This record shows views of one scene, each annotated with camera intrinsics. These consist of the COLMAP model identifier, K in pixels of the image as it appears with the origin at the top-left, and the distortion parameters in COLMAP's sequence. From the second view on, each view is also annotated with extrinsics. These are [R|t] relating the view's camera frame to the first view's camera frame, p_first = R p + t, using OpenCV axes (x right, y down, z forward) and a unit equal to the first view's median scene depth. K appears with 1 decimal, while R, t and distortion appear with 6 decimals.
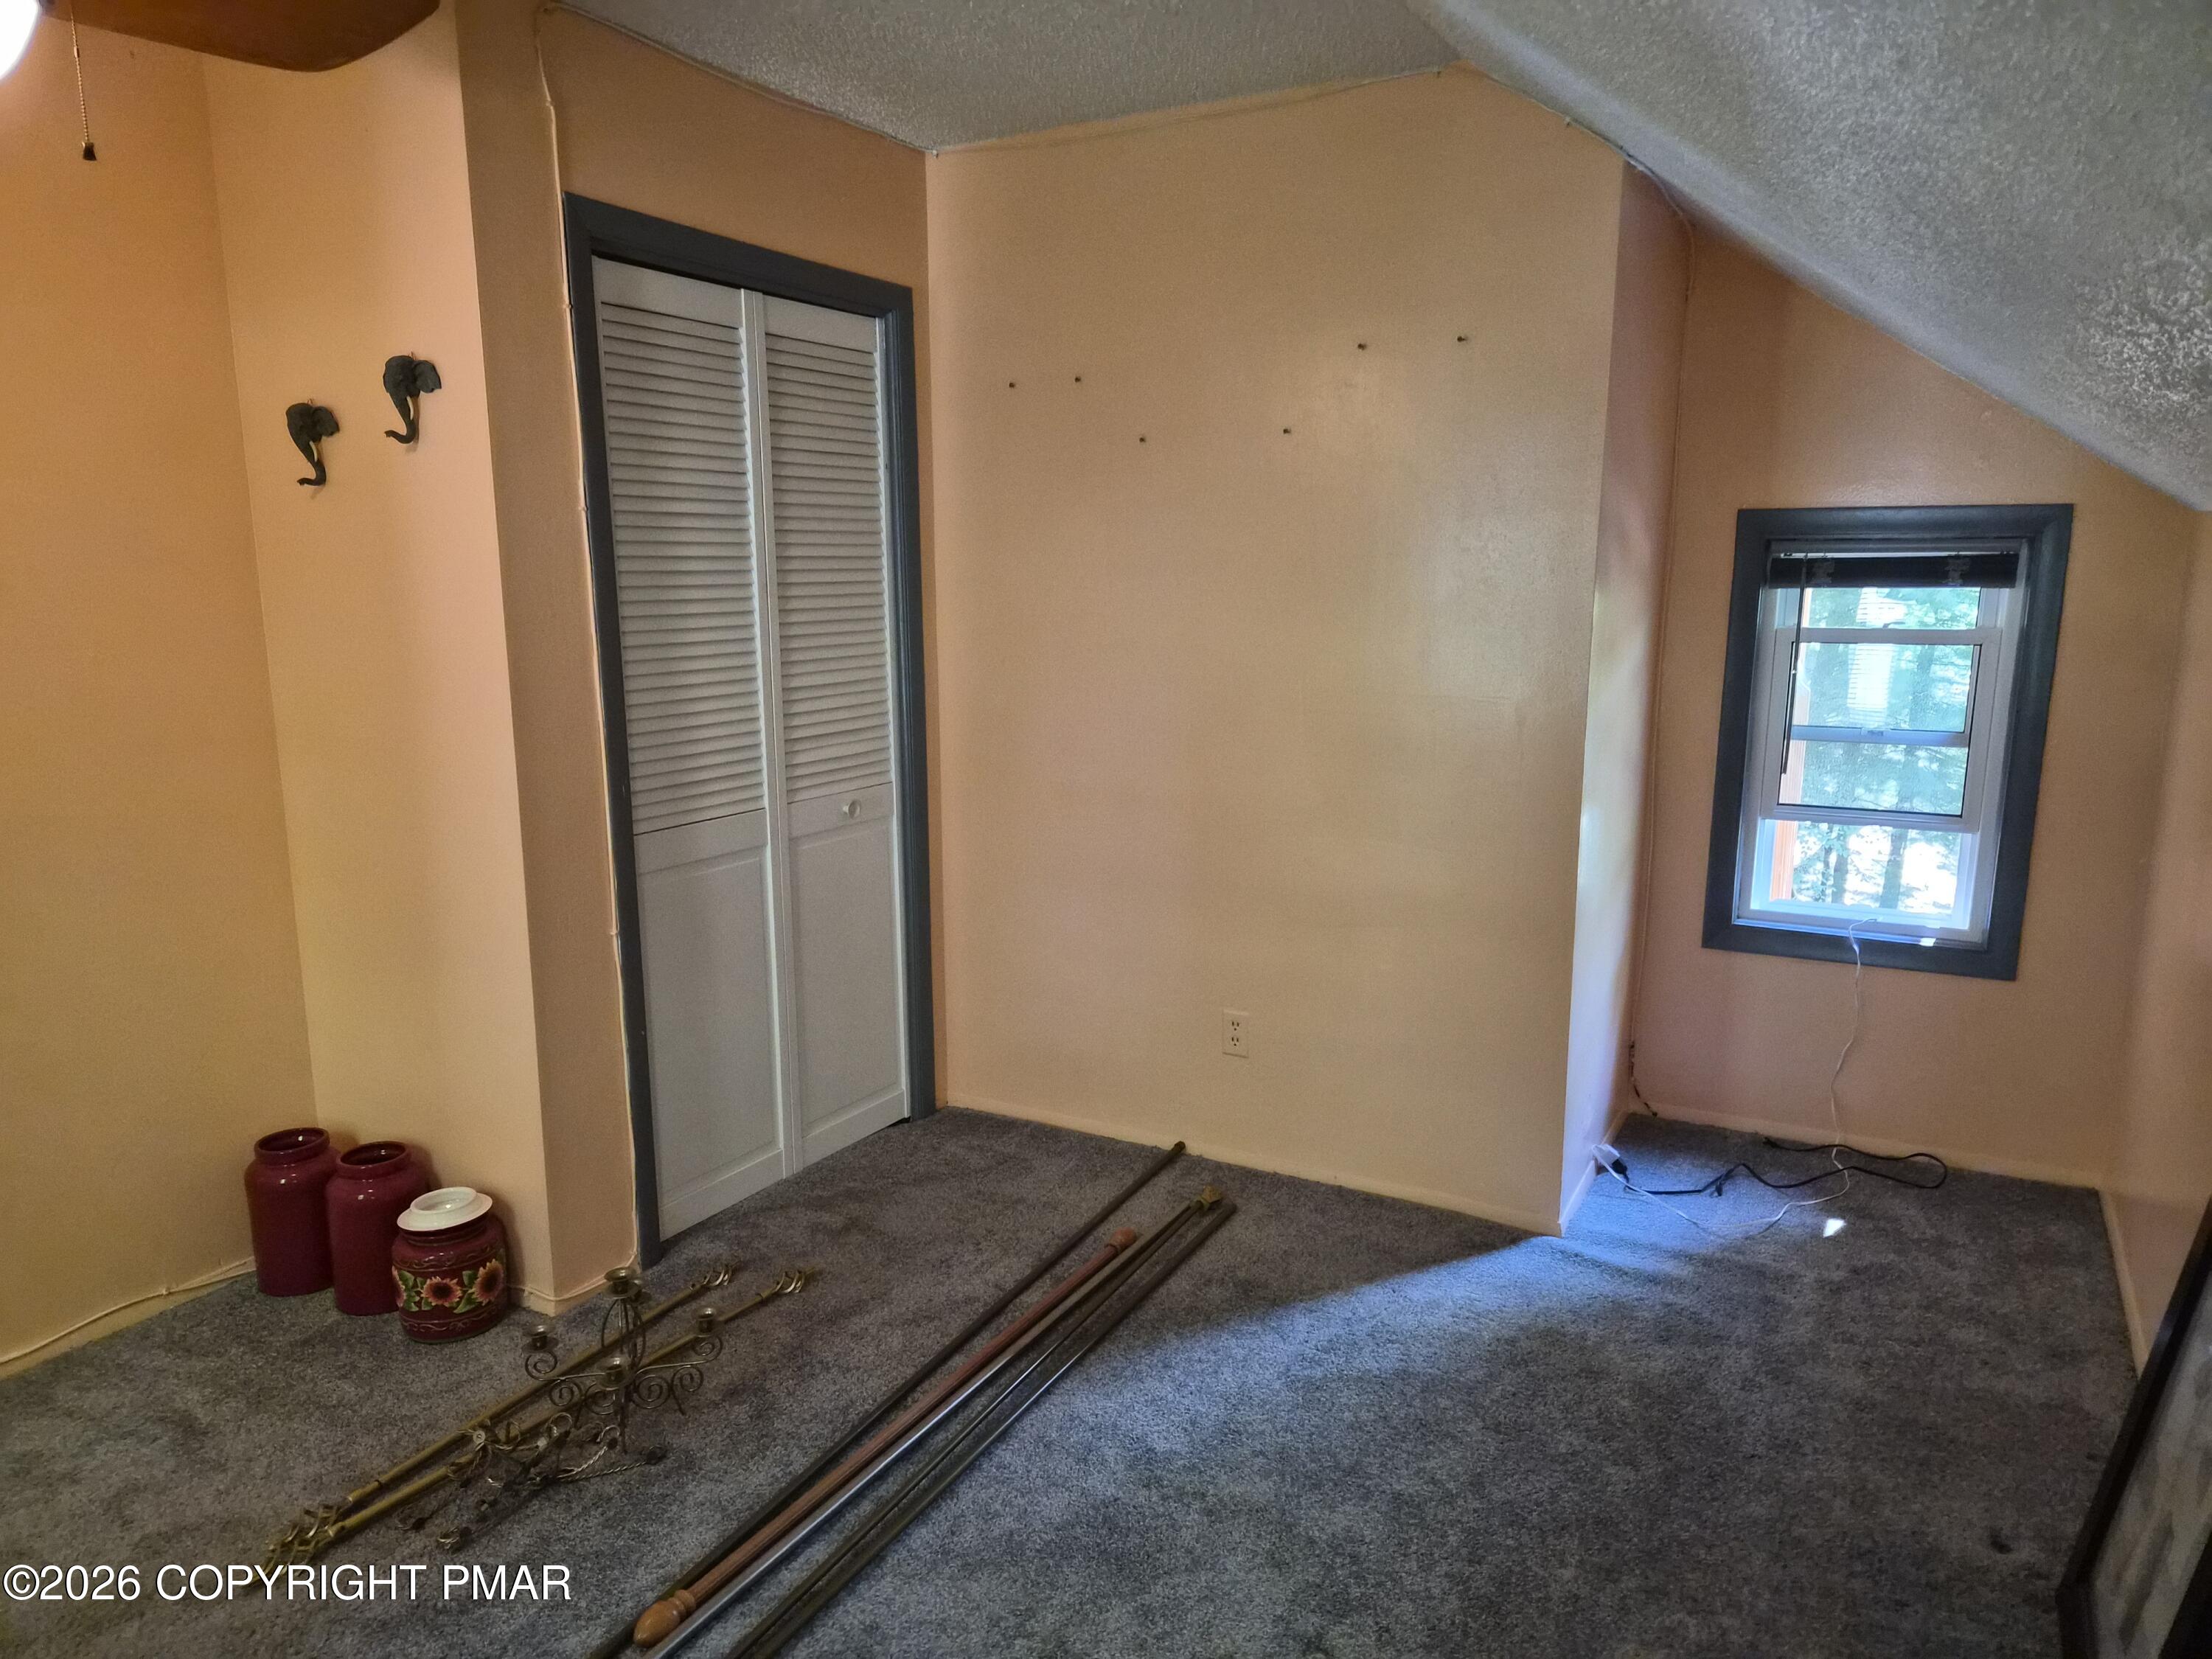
lens RADIAL K [[1498.9, 0, 1109.7], [0, 1498.9, 835.3], [0, 0, 1]] dist [0.057806, -0.048058]
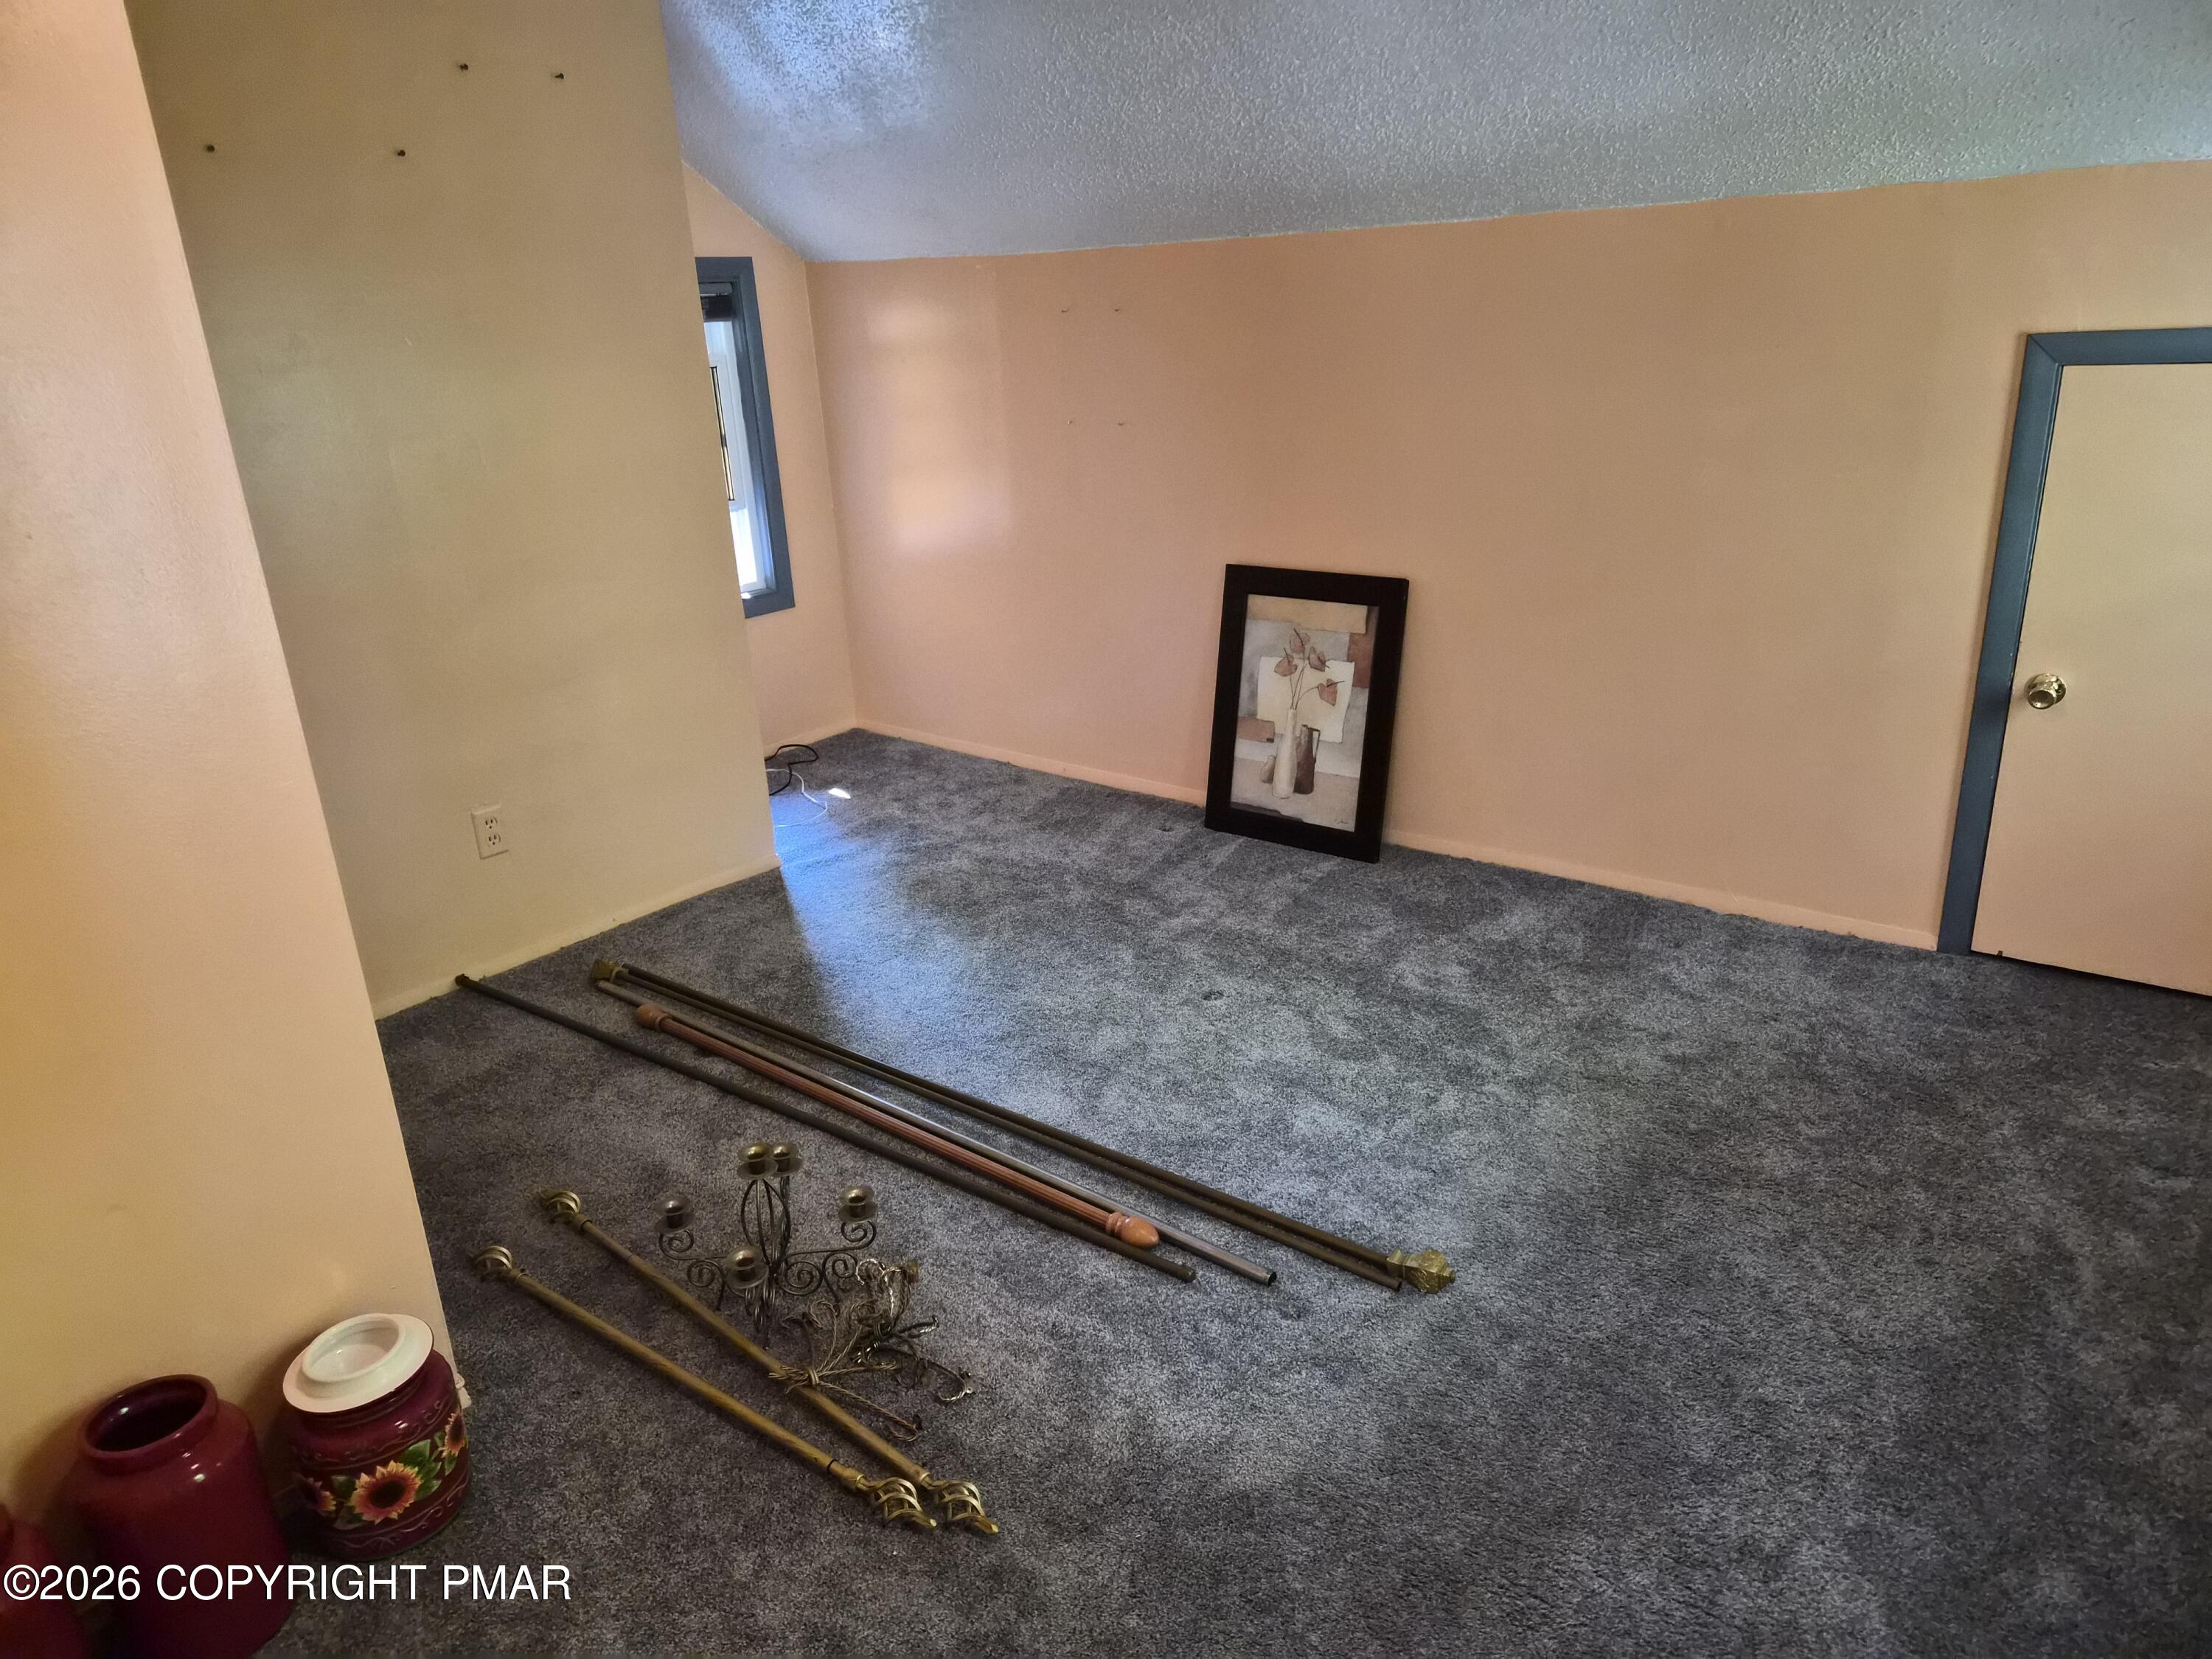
lens RADIAL K [[1498.9, 0, 1118.4], [0, 1498.9, 828.7], [0, 0, 1]] dist [0.057806, -0.048058]
pose [[0.152990, -0.334212, 0.929998, -0.827418], [0.220518, 0.928893, 0.297539, -0.072305], [-0.963310, 0.159561, 0.215811, 0.474303]]
